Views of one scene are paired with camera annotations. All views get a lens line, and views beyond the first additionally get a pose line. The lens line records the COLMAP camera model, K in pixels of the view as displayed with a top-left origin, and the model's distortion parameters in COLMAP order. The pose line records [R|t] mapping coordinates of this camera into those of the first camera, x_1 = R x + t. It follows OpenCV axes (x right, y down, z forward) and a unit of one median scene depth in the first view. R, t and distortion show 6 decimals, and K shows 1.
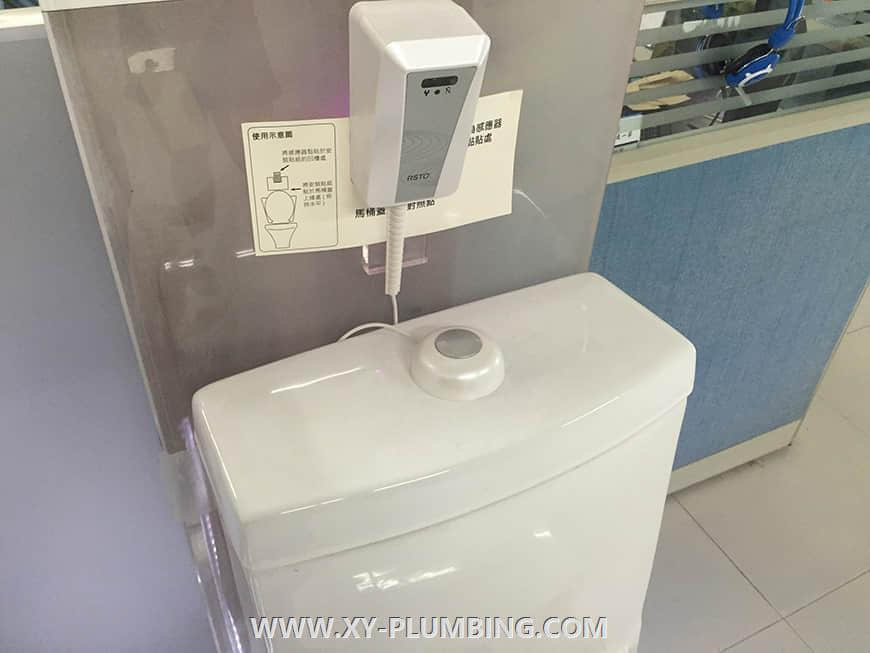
lens RADIAL K [[769.2, 0, 435.0], [0, 769.2, 326.5], [0, 0, 1]] dist [0.000880, -0.001240]
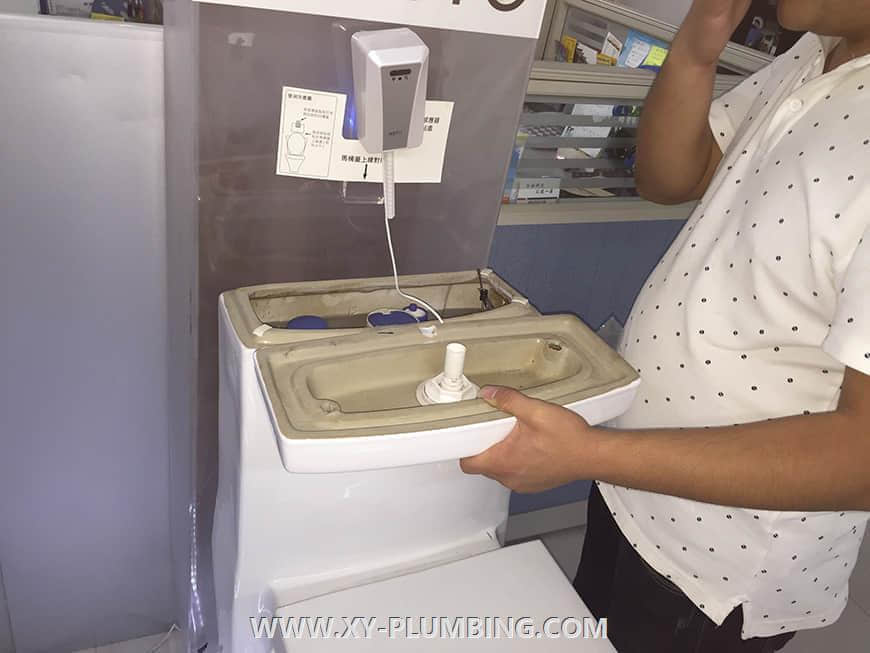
lens RADIAL K [[769.2, 0, 435.0], [0, 769.2, 326.5], [0, 0, 1]] dist [0.000880, -0.001240]
pose [[0.991520, 0.127603, 0.024600, 0.100395], [-0.122049, 0.979388, -0.160945, 0.454751], [-0.044631, 0.156578, 0.986657, -0.570434]]
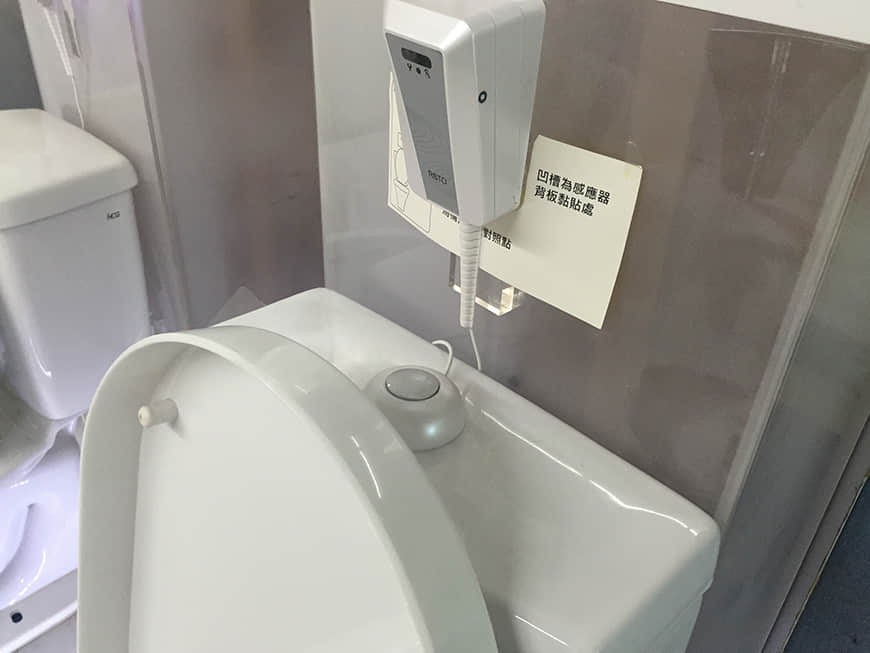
lens RADIAL K [[769.2, 0, 435.0], [0, 769.2, 326.5], [0, 0, 1]] dist [0.000880, -0.001240]
pose [[0.335438, 0.500129, -0.798343, 0.748980], [-0.621435, 0.754383, 0.211483, -0.242234], [0.708025, 0.425179, 0.563847, 0.547831]]
